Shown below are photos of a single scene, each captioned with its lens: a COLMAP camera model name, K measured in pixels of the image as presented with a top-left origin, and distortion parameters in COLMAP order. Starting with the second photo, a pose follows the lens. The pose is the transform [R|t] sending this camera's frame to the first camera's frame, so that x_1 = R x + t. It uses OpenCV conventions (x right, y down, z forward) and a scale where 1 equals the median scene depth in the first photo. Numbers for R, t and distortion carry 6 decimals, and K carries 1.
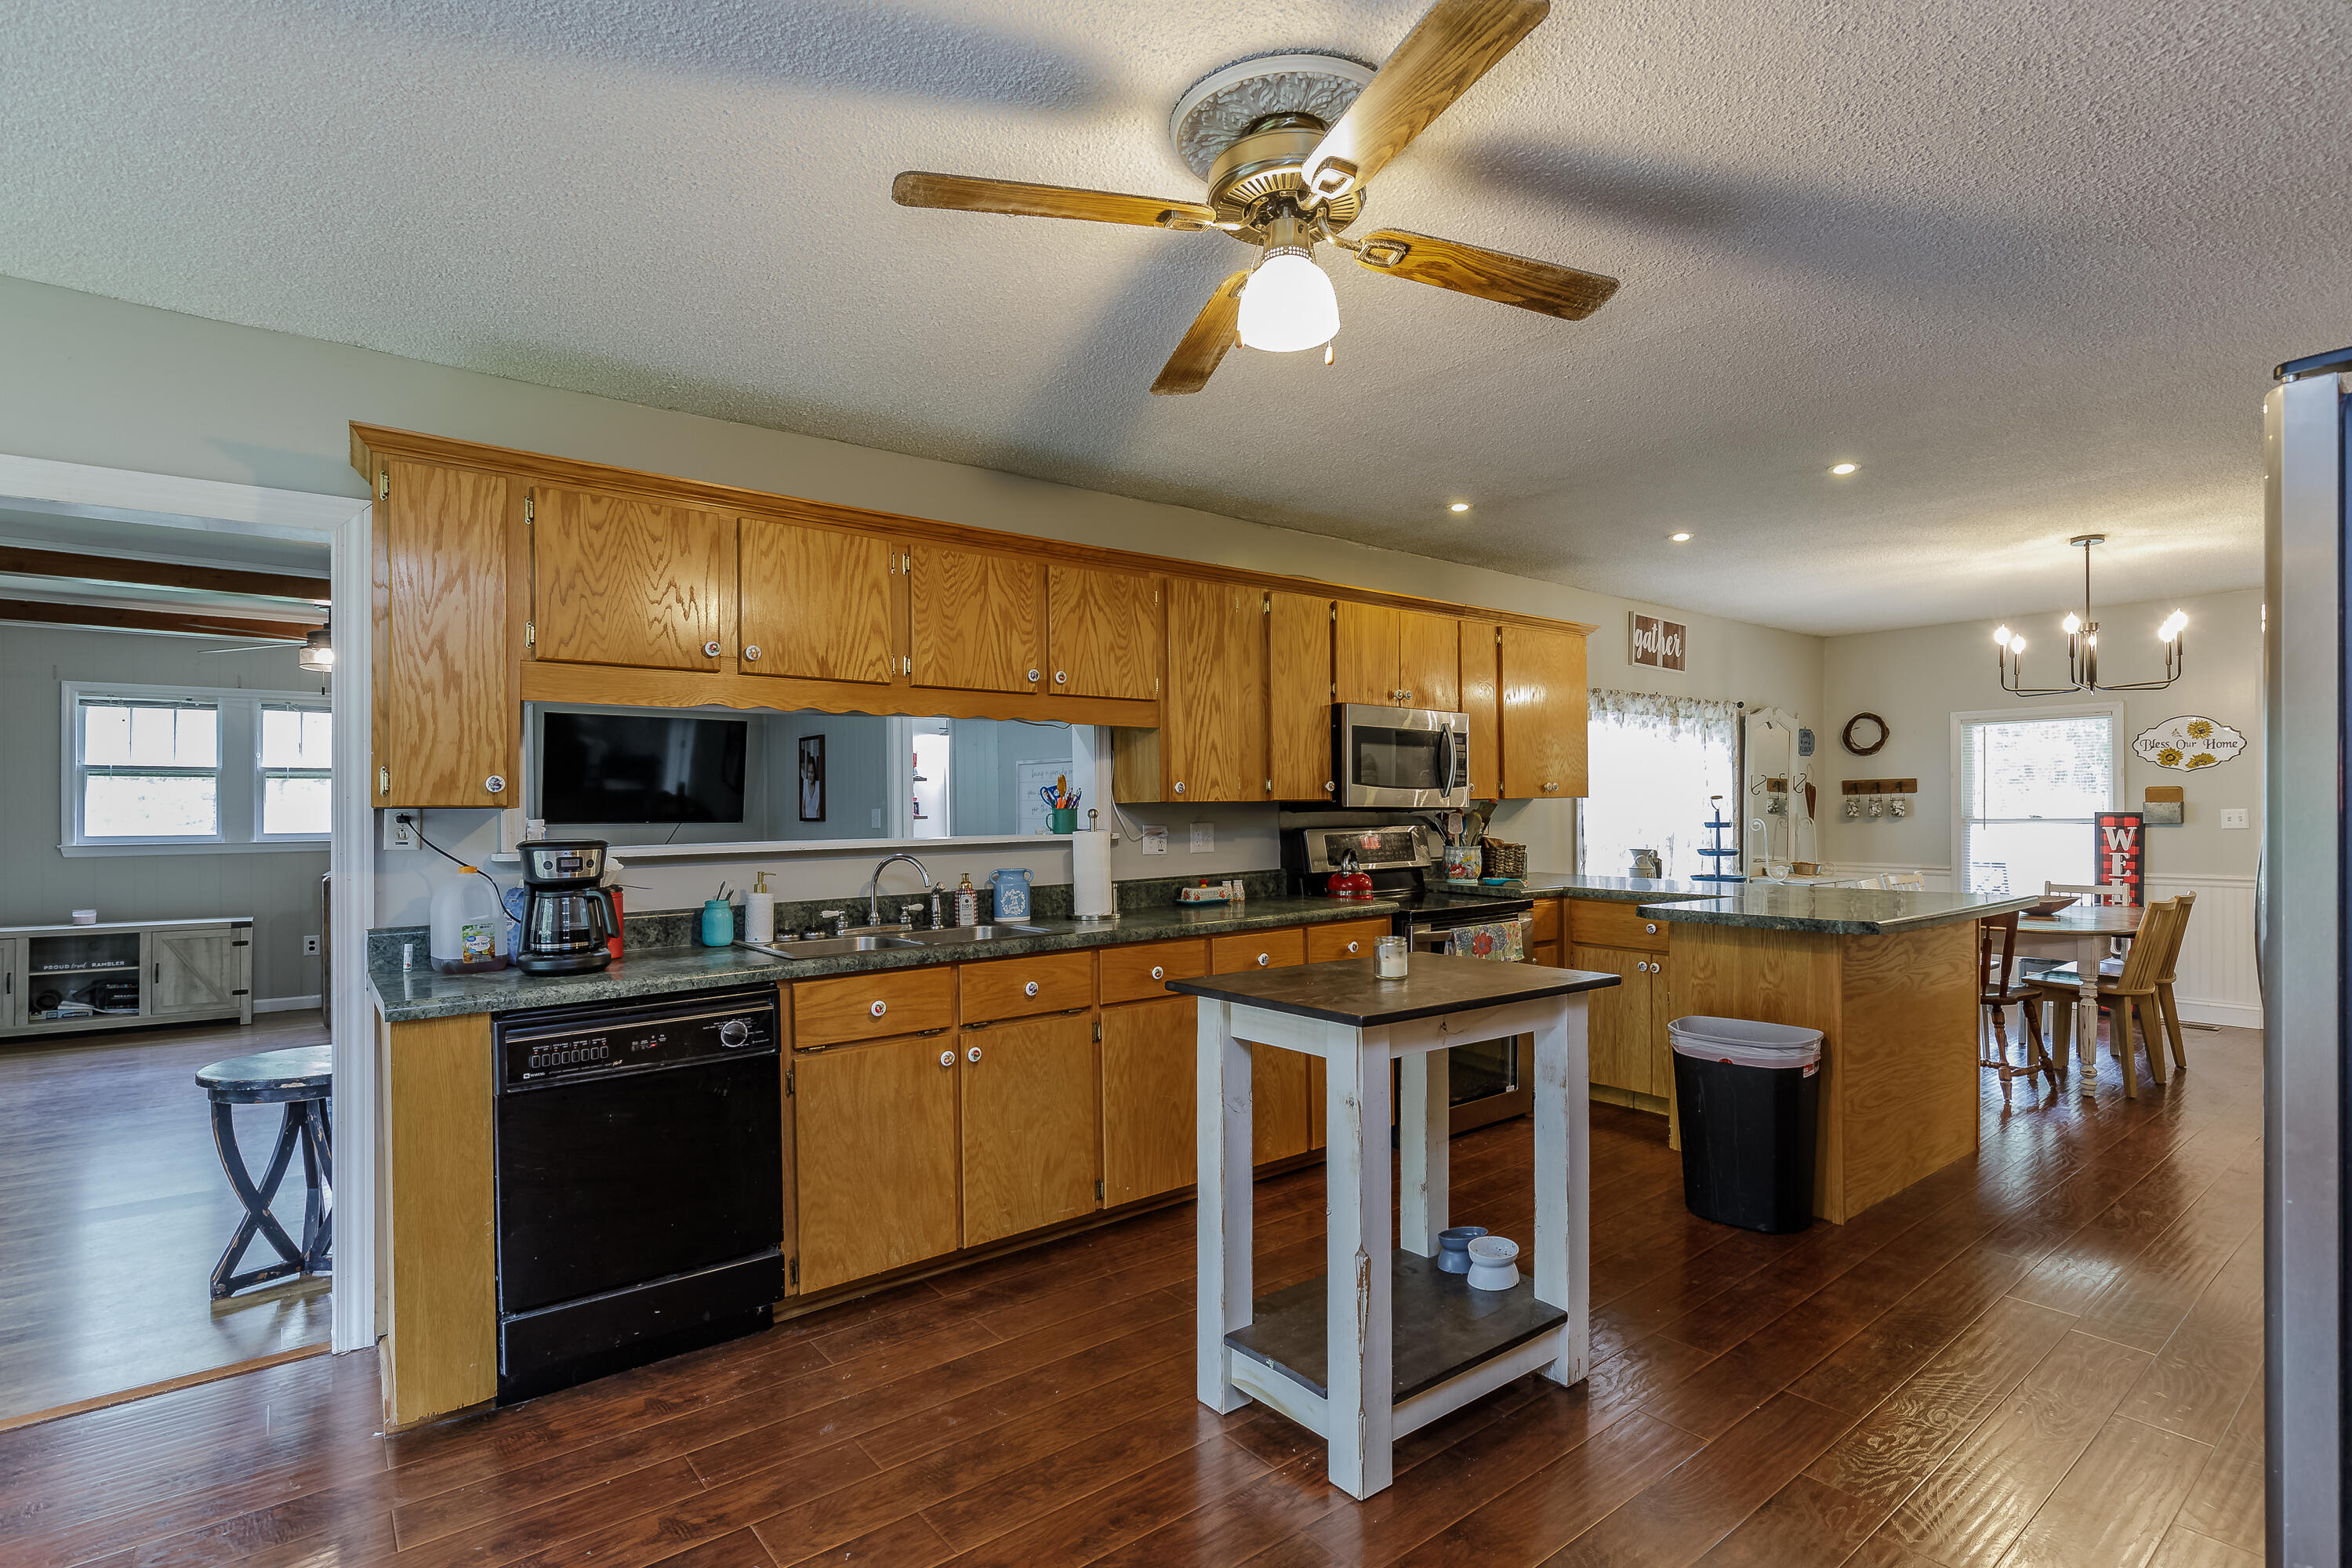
lens RADIAL K [[1127.4, 0, 1183.9], [0, 1127.4, 808.5], [0, 0, 1]] dist [0.025345, -0.000015]
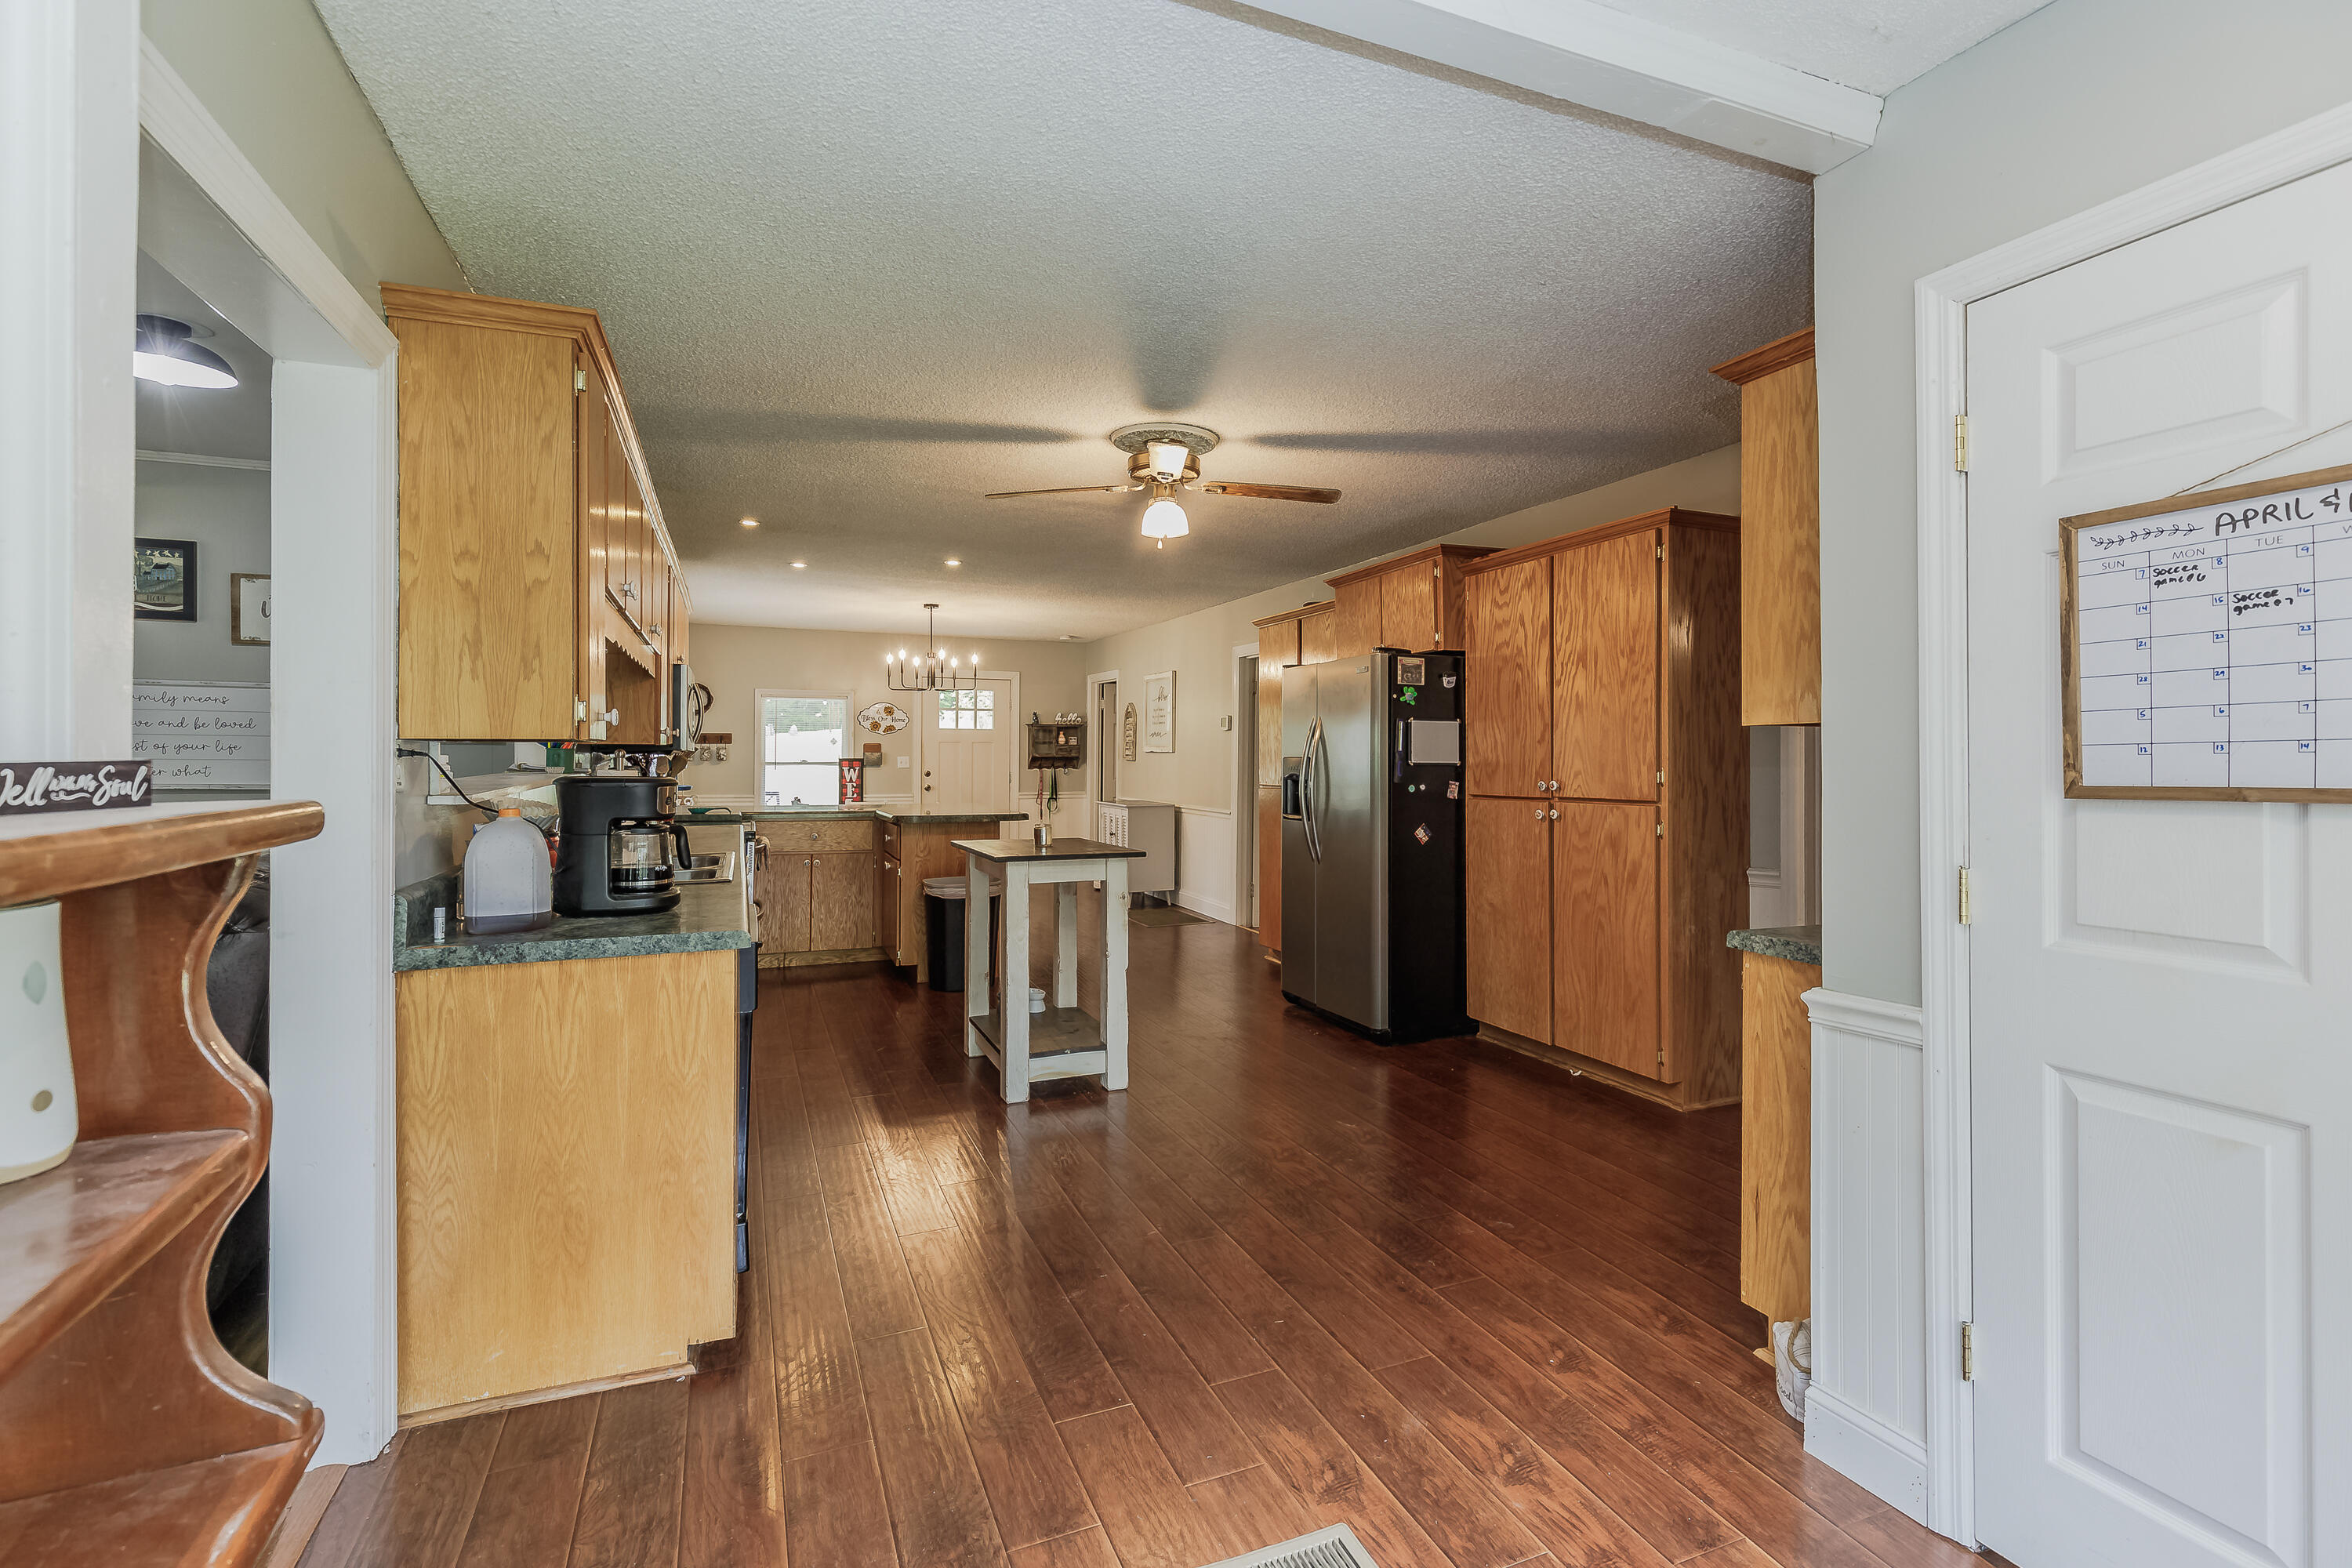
lens RADIAL K [[1086.8, 0, 1177.6], [0, 1086.8, 745.9], [0, 0, 1]] dist [0.000173, -0.000003]
pose [[0.277081, 0.016070, 0.960712, -0.547249], [-0.007301, 0.999866, -0.014619, 0.004920], [-0.960819, -0.002964, 0.277162, 0.117610]]
